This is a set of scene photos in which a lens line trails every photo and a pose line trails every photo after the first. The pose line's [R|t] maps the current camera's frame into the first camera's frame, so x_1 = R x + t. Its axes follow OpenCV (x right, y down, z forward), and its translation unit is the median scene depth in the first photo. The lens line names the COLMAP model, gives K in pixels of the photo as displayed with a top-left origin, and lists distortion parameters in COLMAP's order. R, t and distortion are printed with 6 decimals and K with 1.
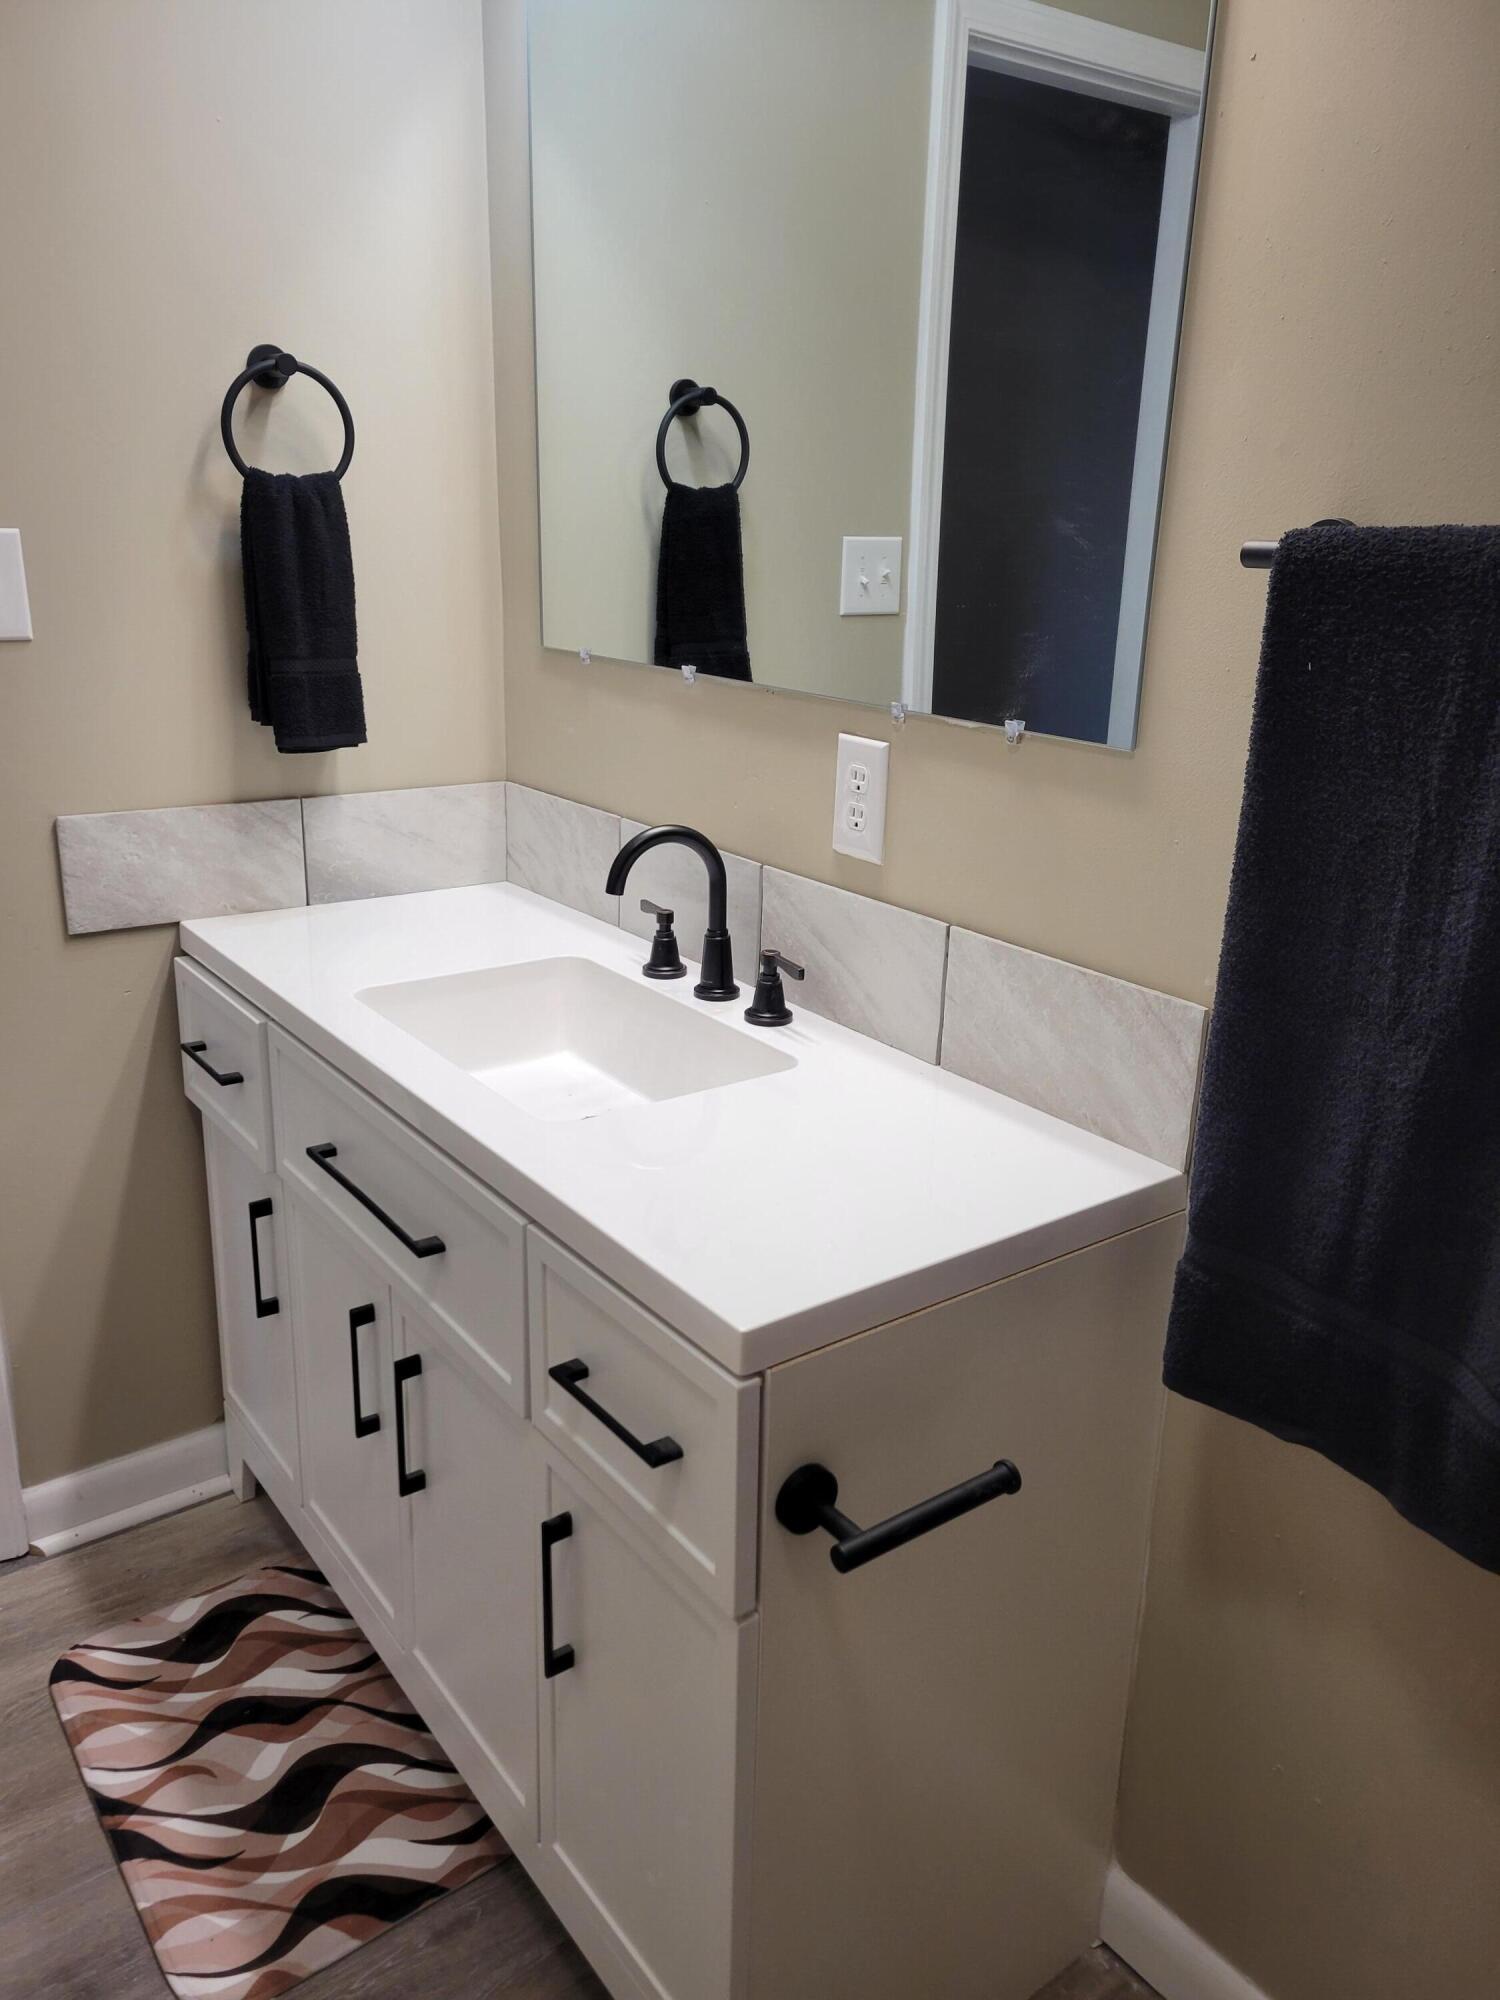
lens RADIAL K [[1460.1, 0, 746.0], [0, 1460.1, 1000.9], [0, 0, 1]] dist [0.003616, -0.002037]
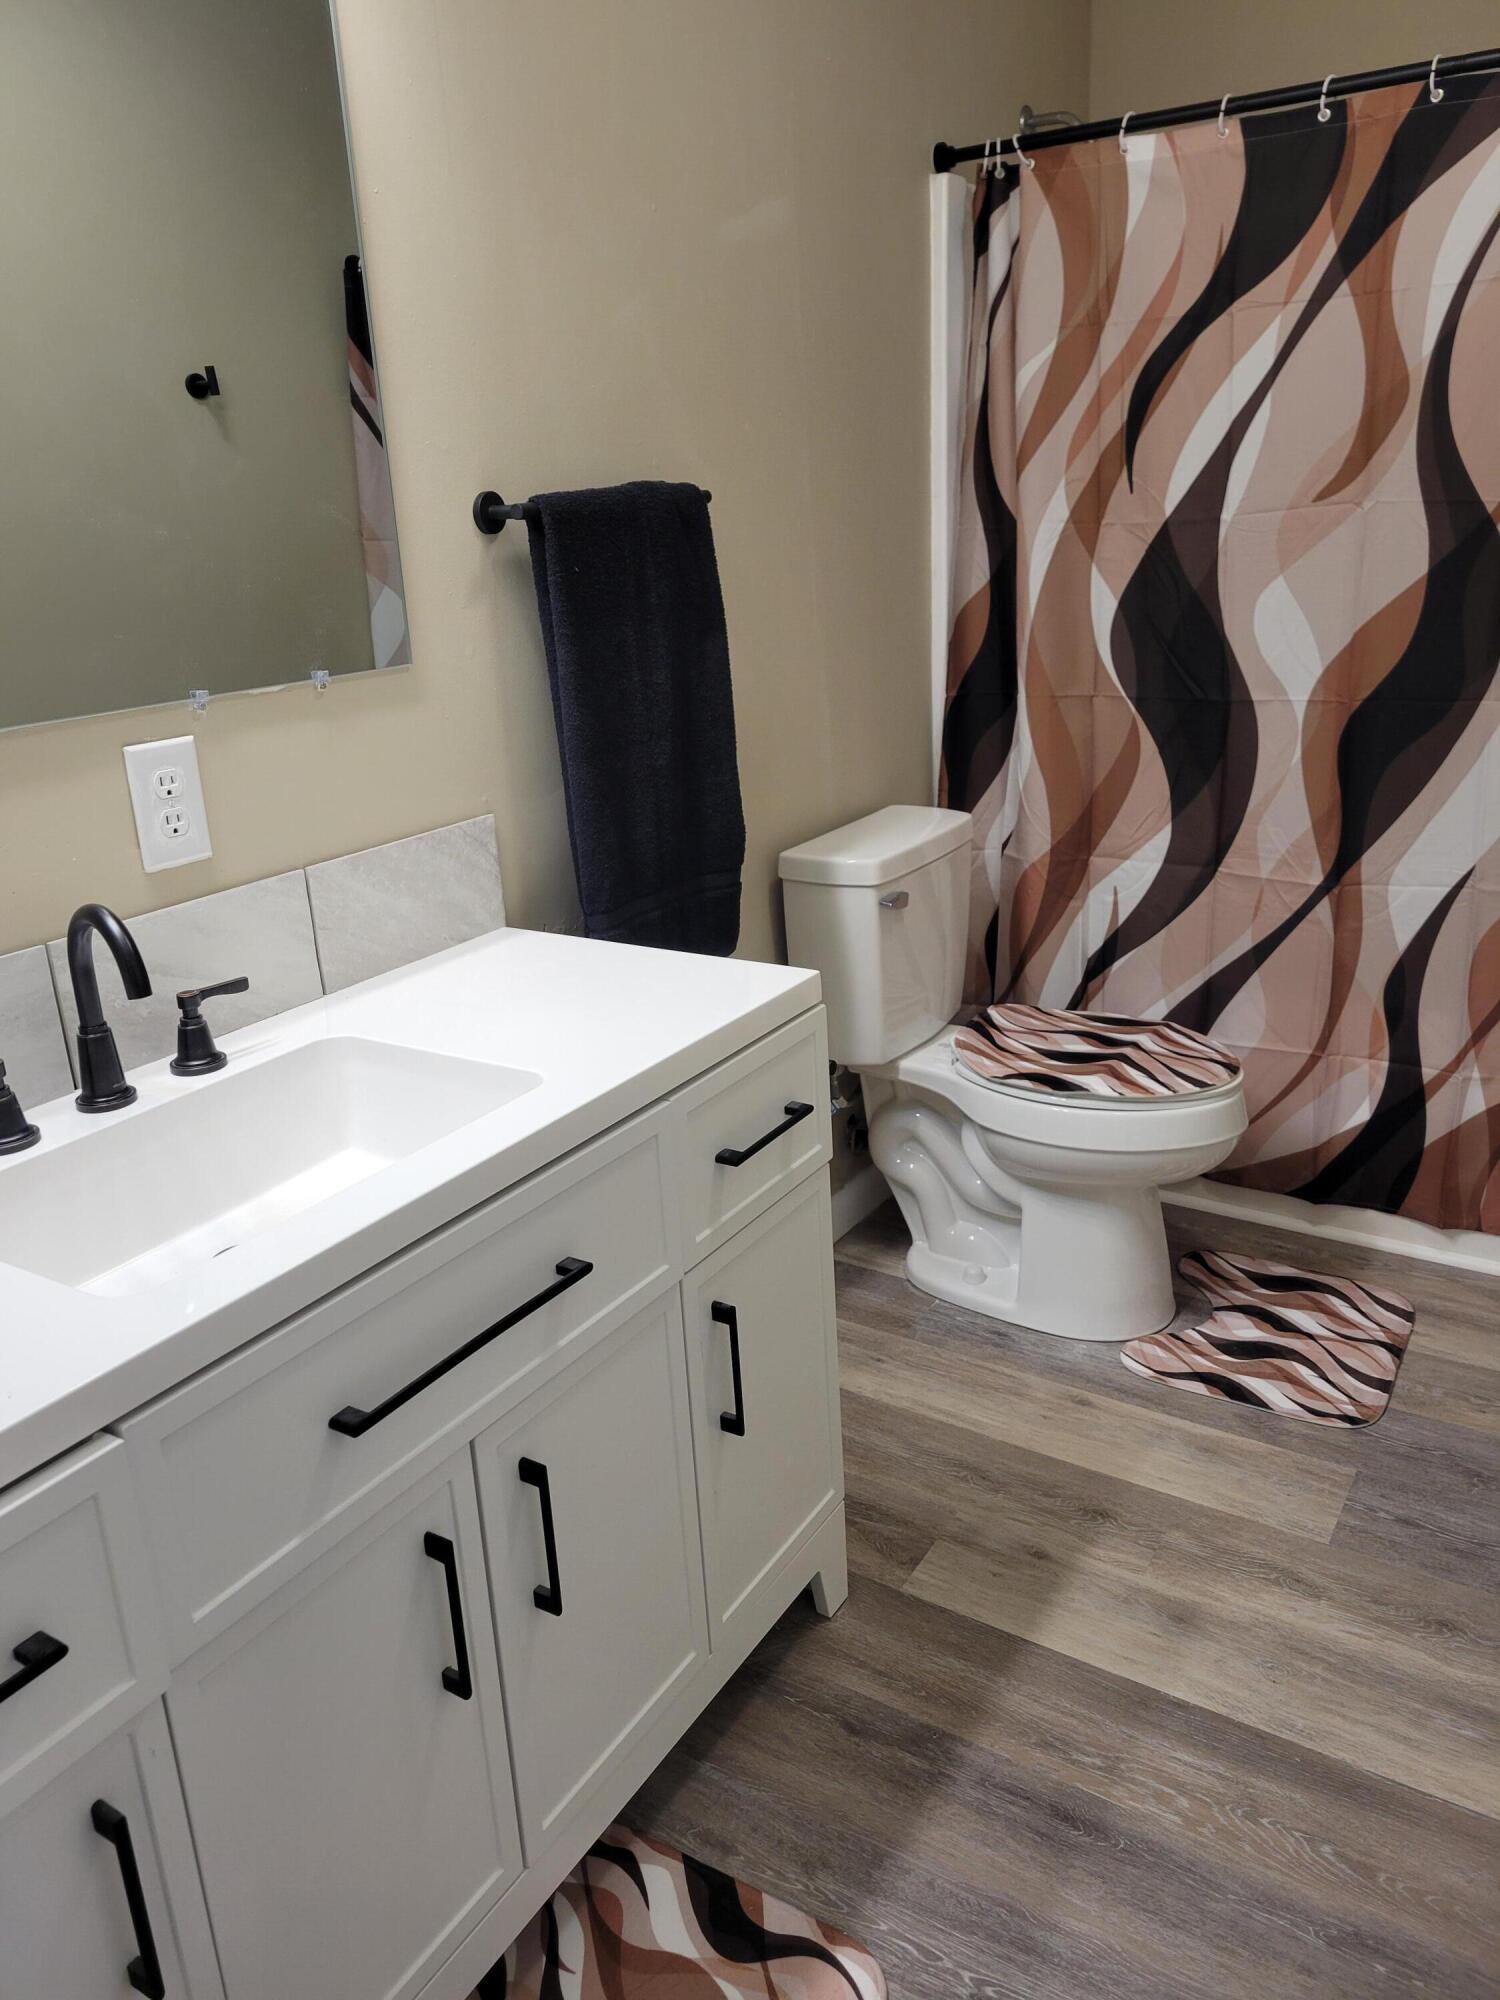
lens RADIAL K [[1460.1, 0, 748.5], [0, 1460.1, 994.8], [0, 0, 1]] dist [0.003616, -0.002037]
pose [[-0.351580, -0.307981, 0.884047, -0.957260], [0.329894, 0.843000, 0.424878, -0.319079], [-0.876106, 0.441021, -0.194780, 0.918040]]
